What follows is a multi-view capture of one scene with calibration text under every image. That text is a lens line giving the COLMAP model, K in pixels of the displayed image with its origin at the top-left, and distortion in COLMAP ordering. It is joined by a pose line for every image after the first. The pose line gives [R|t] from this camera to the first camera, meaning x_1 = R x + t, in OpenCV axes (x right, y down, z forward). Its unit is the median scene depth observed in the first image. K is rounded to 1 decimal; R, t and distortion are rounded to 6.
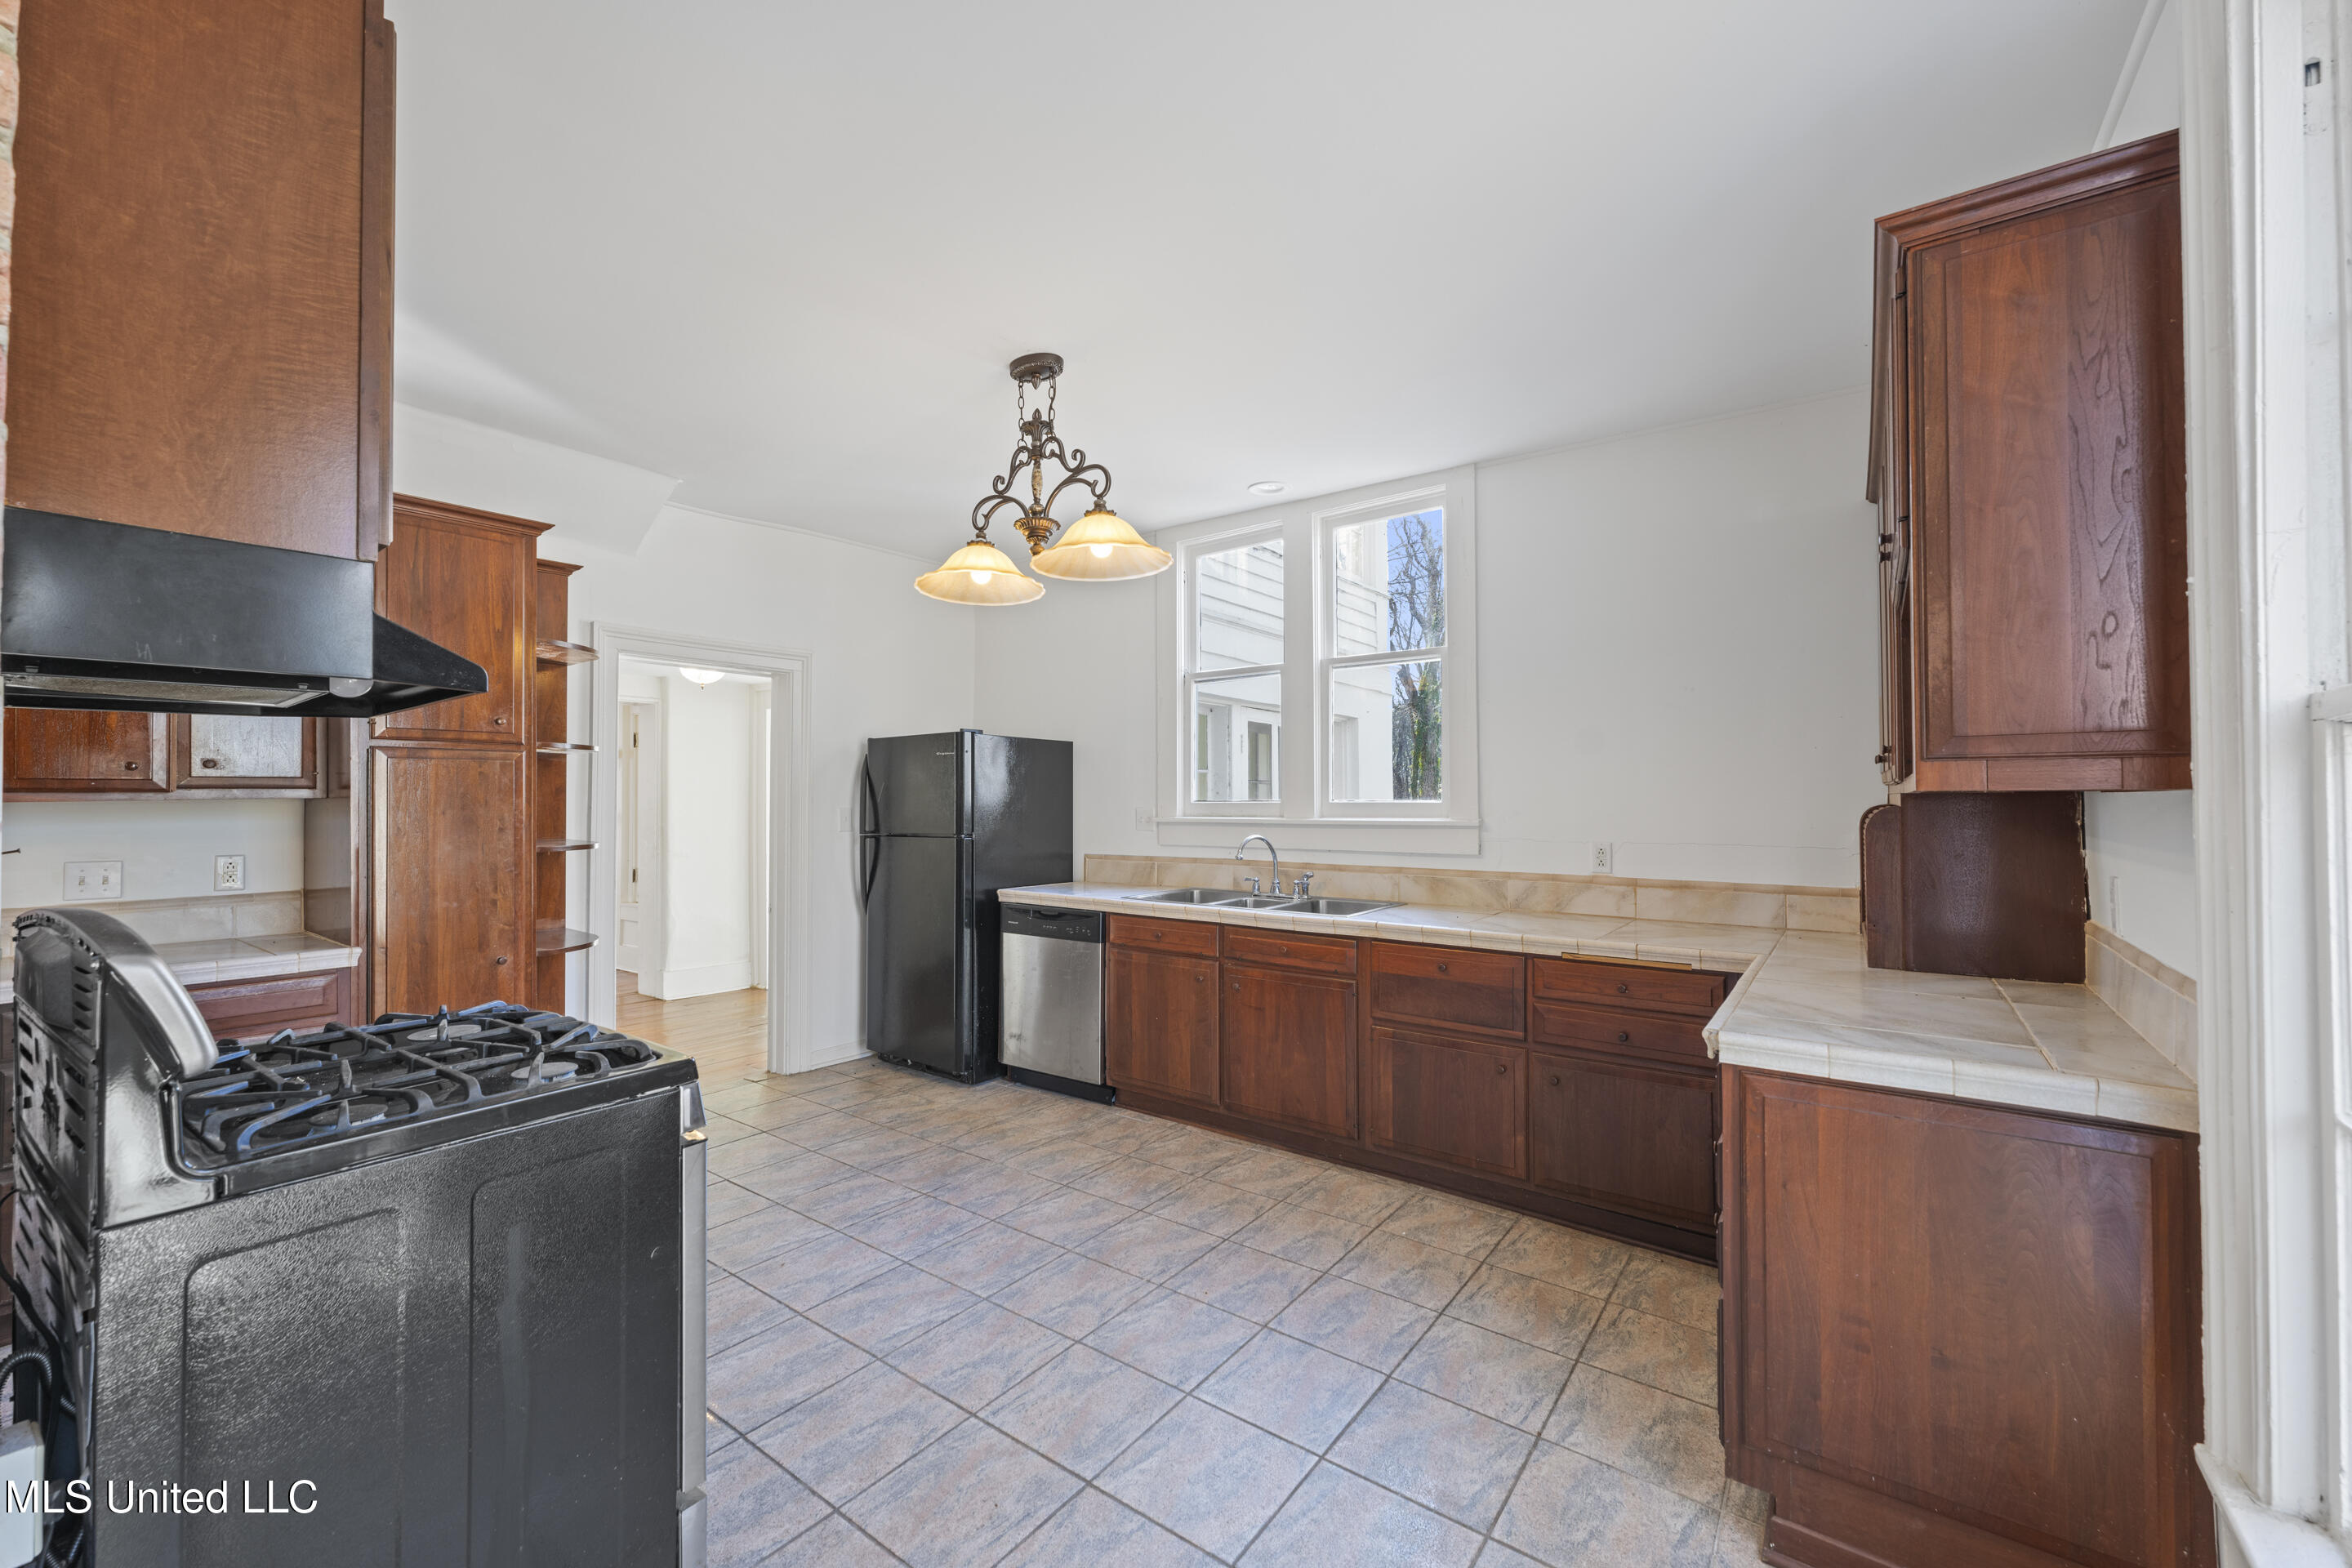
lens RADIAL K [[941.7, 0, 1175.3], [0, 941.7, 789.5], [0, 0, 1]] dist [0.000252, -0.000045]
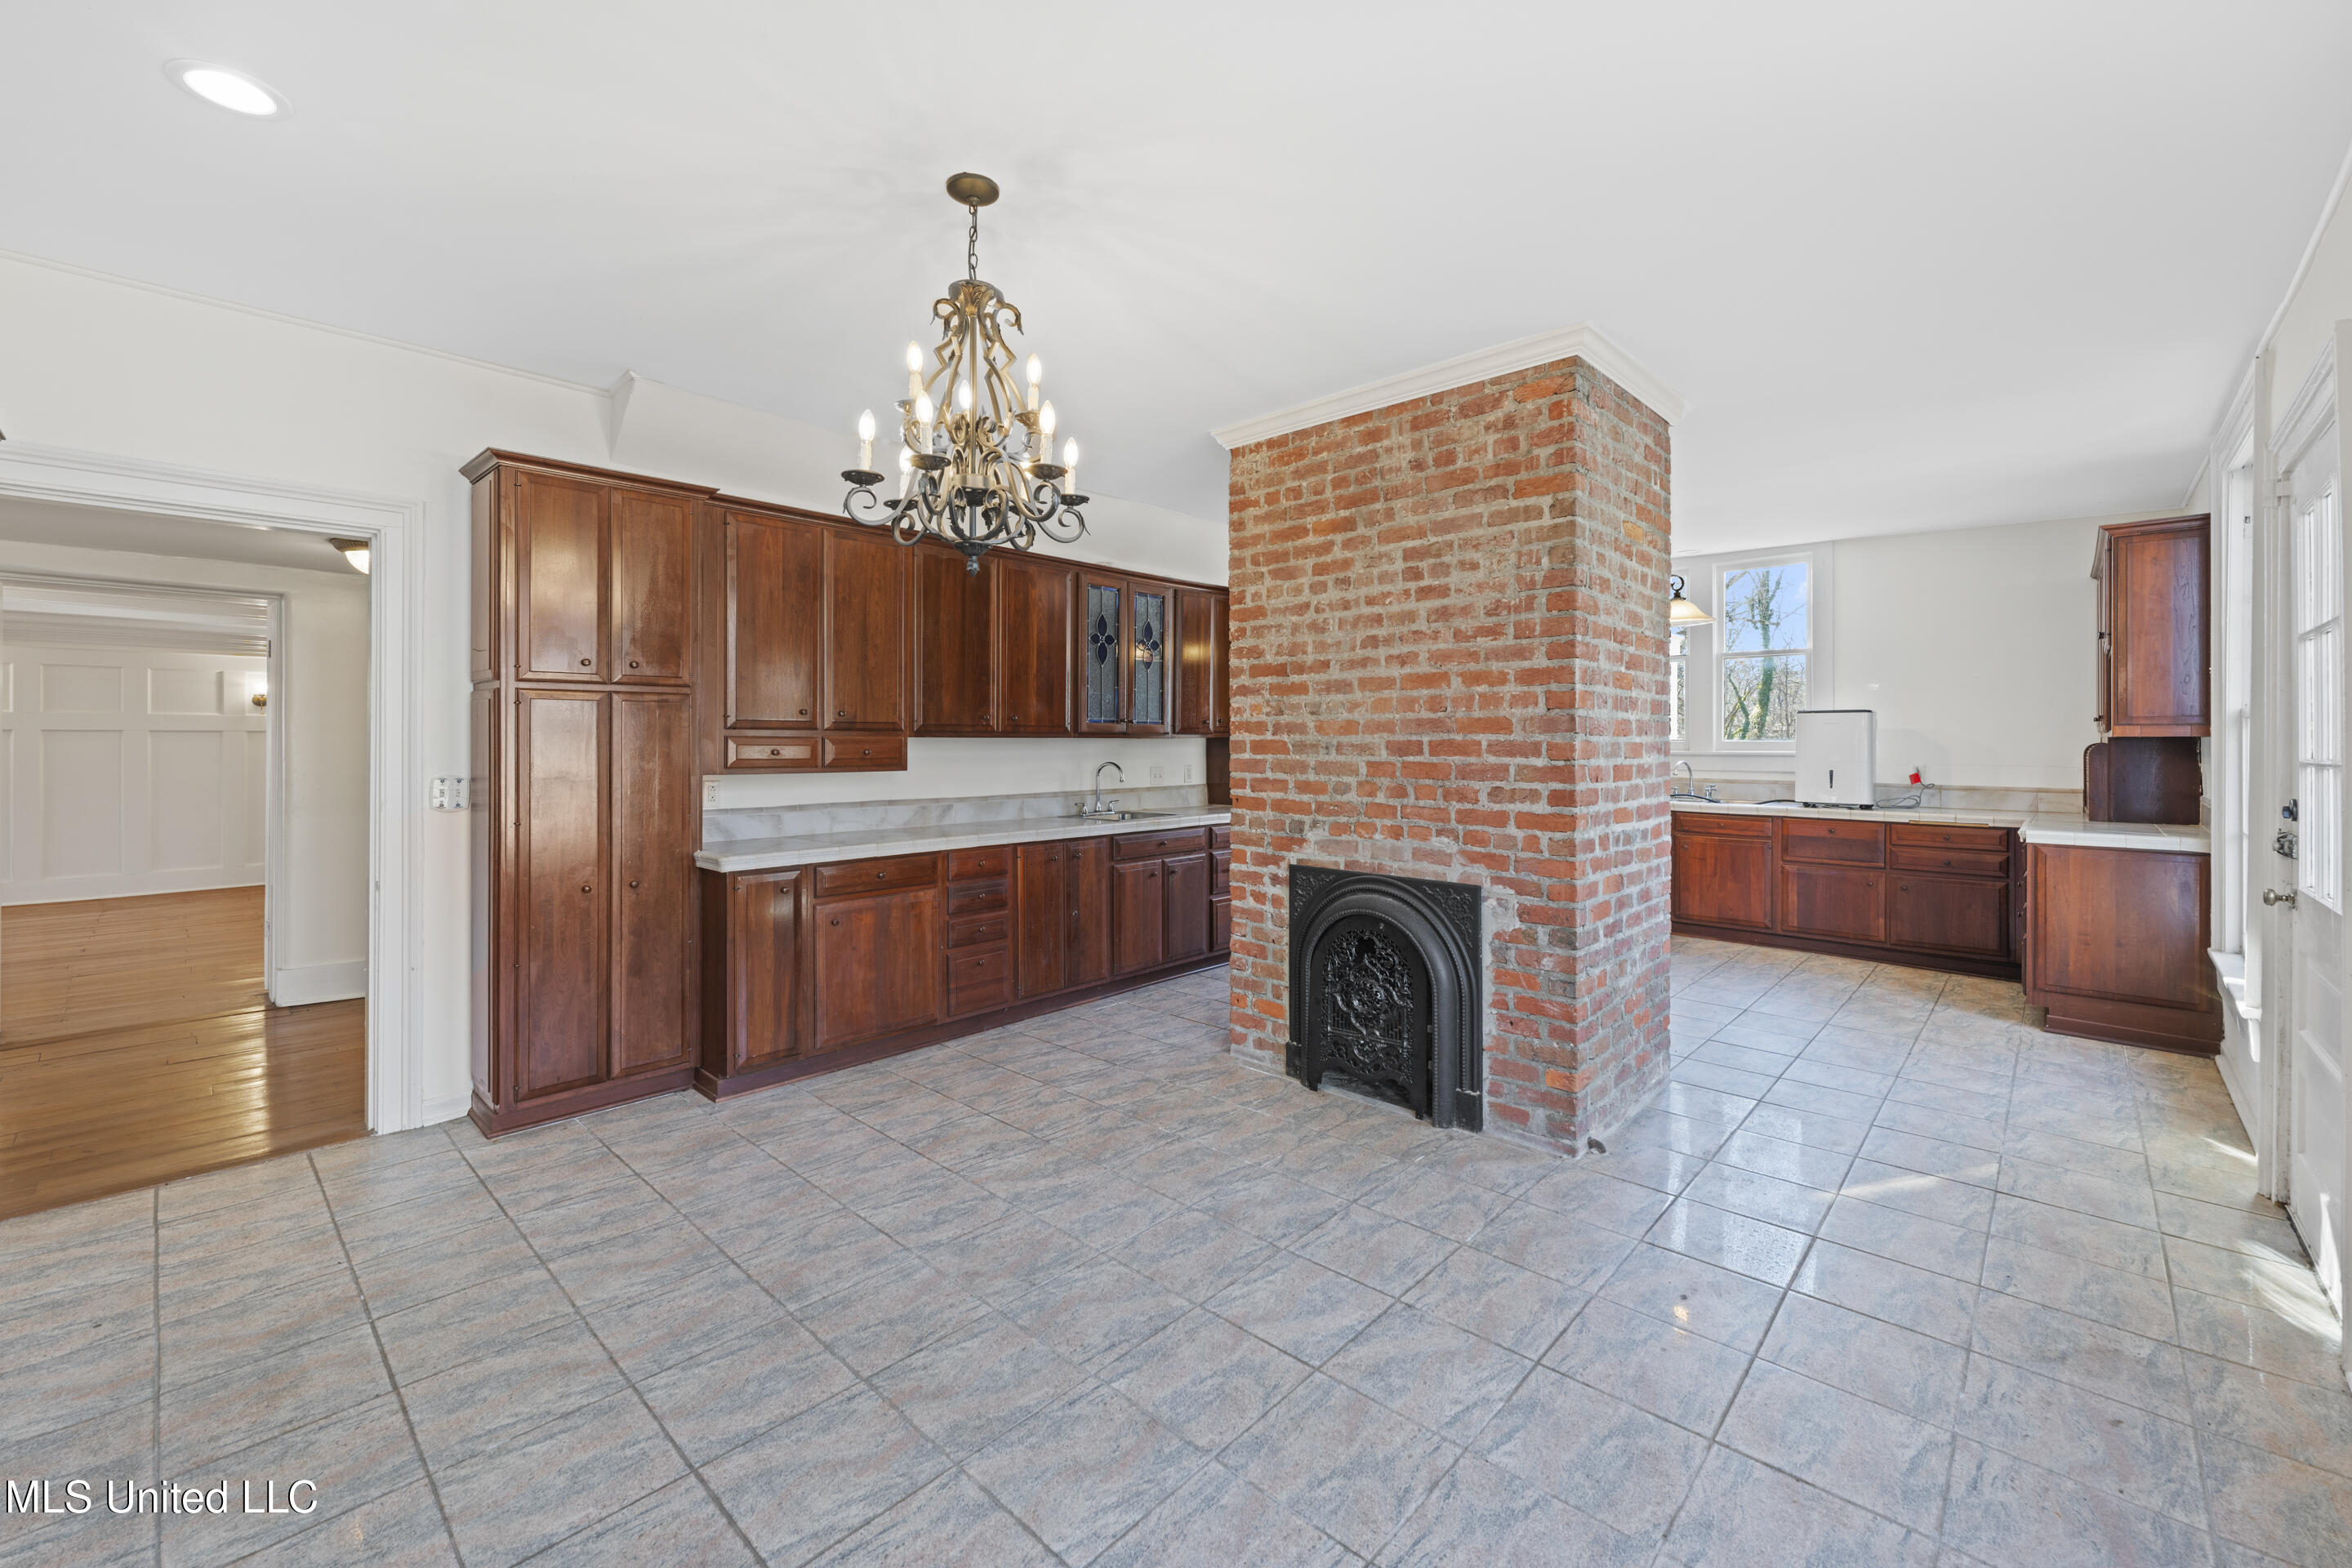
lens RADIAL K [[941.7, 0, 1196.8], [0, 941.7, 743.7], [0, 0, 1]] dist [0.000252, -0.000045]
pose [[0.993099, 0.005096, -0.117169, -1.106073], [-0.003633, 0.999913, 0.012693, -0.000838], [0.117224, -0.012179, 0.993031, -1.462957]]
